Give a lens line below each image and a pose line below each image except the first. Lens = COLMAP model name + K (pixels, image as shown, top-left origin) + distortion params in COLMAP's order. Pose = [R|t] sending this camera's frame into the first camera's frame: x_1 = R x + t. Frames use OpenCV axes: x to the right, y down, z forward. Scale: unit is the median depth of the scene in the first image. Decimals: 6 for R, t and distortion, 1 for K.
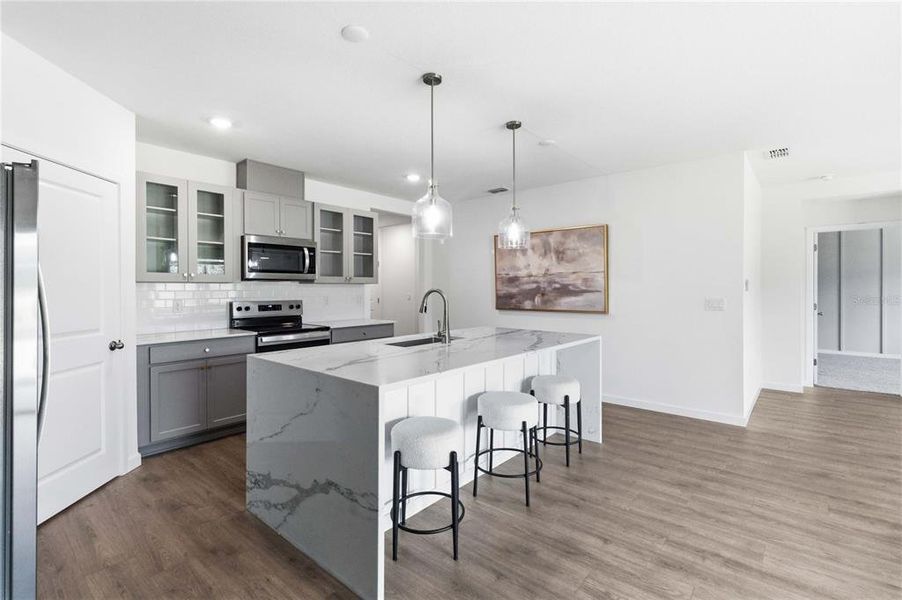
lens RADIAL K [[415.8, 0, 458.2], [0, 415.8, 287.7], [0, 0, 1]] dist [-0.000191, 0.001582]
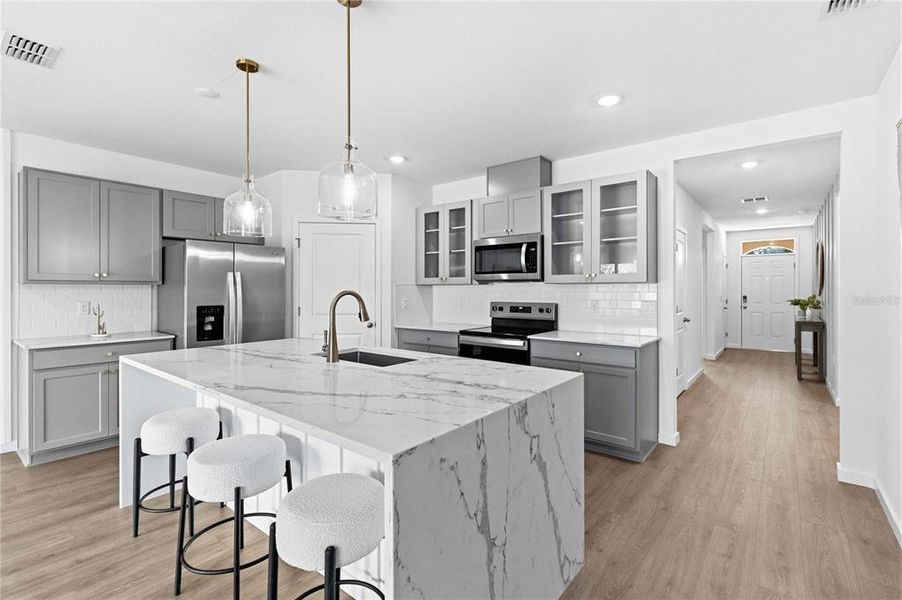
lens RADIAL K [[415.8, 0, 458.5], [0, 415.8, 290.7], [0, 0, 1]] dist [-0.000191, 0.001582]
pose [[0.026016, 0.006163, -0.999643, 0.462450], [0.003212, 0.999975, 0.006248, -0.002045], [0.999656, -0.003373, 0.025996, 0.755443]]
